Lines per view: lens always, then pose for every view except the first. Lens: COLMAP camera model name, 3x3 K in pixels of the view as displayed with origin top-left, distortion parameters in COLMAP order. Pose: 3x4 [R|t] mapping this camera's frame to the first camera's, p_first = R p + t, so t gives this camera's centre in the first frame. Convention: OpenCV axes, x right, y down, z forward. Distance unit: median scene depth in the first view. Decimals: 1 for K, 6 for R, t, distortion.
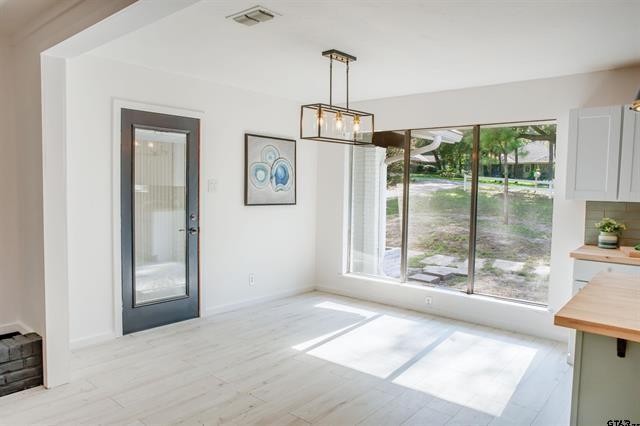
lens RADIAL K [[437.3, 0, 316.1], [0, 437.3, 212.5], [0, 0, 1]] dist [-0.097465, 0.076806]
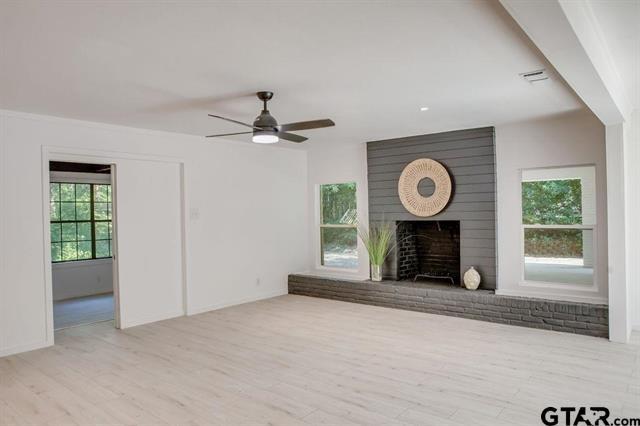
lens RADIAL K [[437.3, 0, 316.1], [0, 437.3, 212.5], [0, 0, 1]] dist [-0.097465, 0.076806]
pose [[0.027239, -0.019050, -0.999447, 0.562552], [-0.039969, 0.998998, -0.020131, 0.016942], [0.998830, 0.040495, 0.026450, -0.073711]]
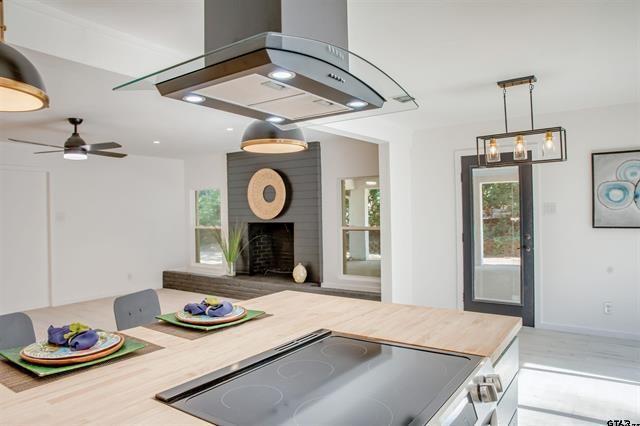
lens RADIAL K [[437.3, 0, 316.1], [0, 437.3, 212.5], [0, 0, 1]] dist [-0.097465, 0.076806]
pose [[0.097507, -0.021584, -0.995001, 0.790246], [-0.038511, 0.998934, -0.025443, -0.002589], [0.994489, 0.040799, 0.096572, 0.336656]]
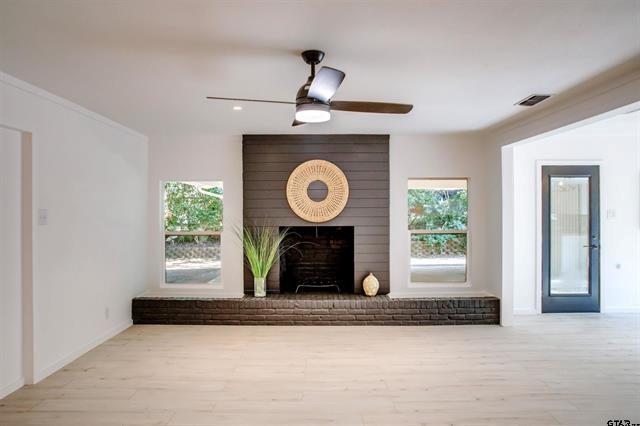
lens RADIAL K [[450.3, 0, 320.0], [0, 450.3, 213.0], [0, 0, 1]] dist [-0.104823, 0.093036]
pose [[0.653355, -0.020980, -0.756761, 0.198365], [-0.027543, 0.998295, -0.051455, 0.029538], [0.756550, 0.054461, 0.651664, -0.560623]]
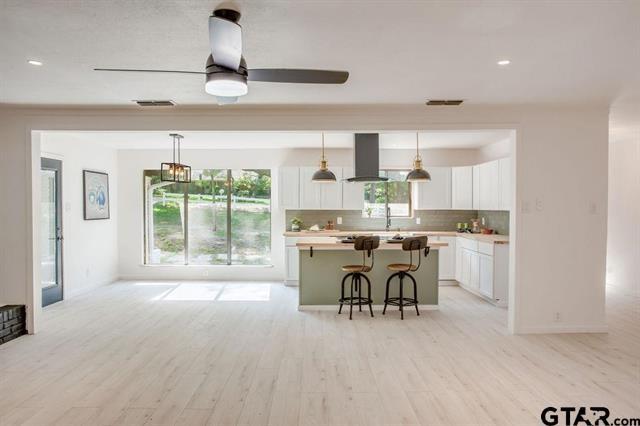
lens RADIAL K [[437.3, 0, 316.1], [0, 437.3, 212.5], [0, 0, 1]] dist [-0.097465, 0.076806]
pose [[0.757878, -0.031218, 0.651649, -0.555415], [0.053260, 0.998481, -0.014109, 0.020938], [-0.650218, 0.045399, 0.758390, -0.615811]]
